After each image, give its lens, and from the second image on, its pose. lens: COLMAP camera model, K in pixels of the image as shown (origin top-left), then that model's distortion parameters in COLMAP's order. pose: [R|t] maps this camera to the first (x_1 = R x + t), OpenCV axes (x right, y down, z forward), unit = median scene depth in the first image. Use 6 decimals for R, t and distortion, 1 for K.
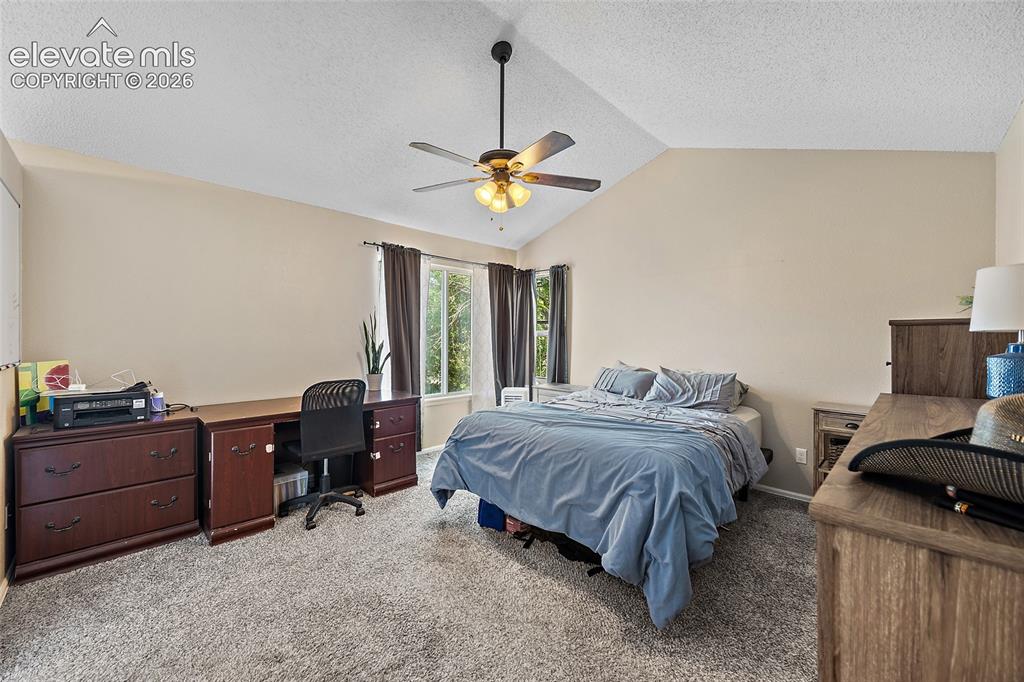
lens RADIAL K [[405.3, 0, 510.7], [0, 405.3, 342.0], [0, 0, 1]] dist [-0.000177, -0.000044]
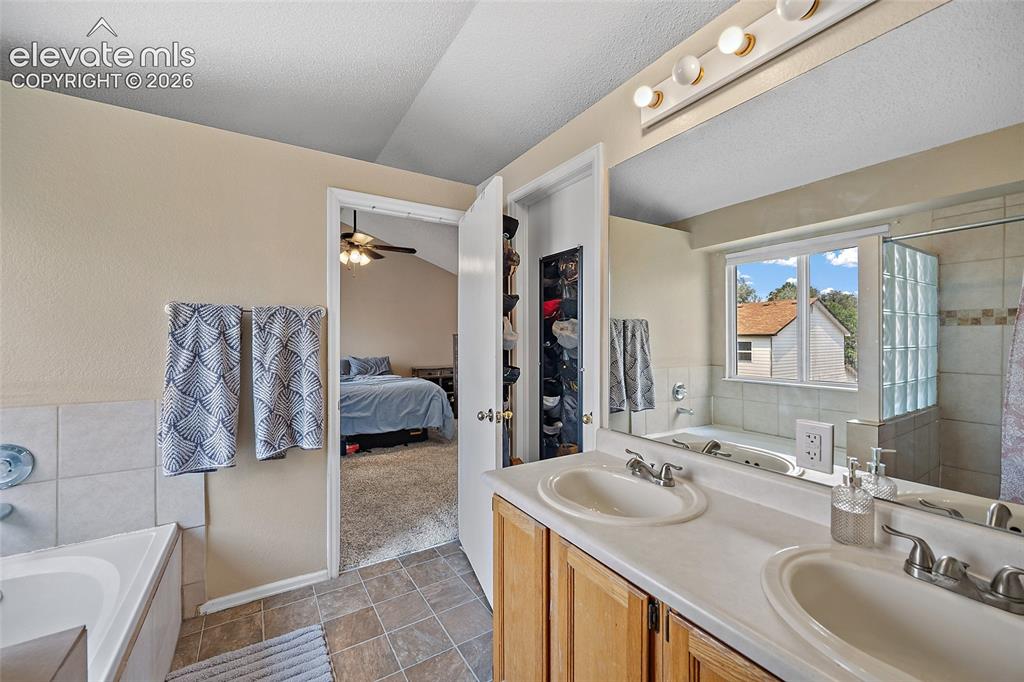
lens RADIAL K [[405.3, 0, 510.7], [0, 405.3, 342.0], [0, 0, 1]] dist [-0.000177, -0.000044]
pose [[0.214834, -0.005828, 0.976633, -1.881495], [0.010194, 0.999941, 0.003724, 0.001886], [-0.976597, 0.009156, 0.214880, -0.039258]]
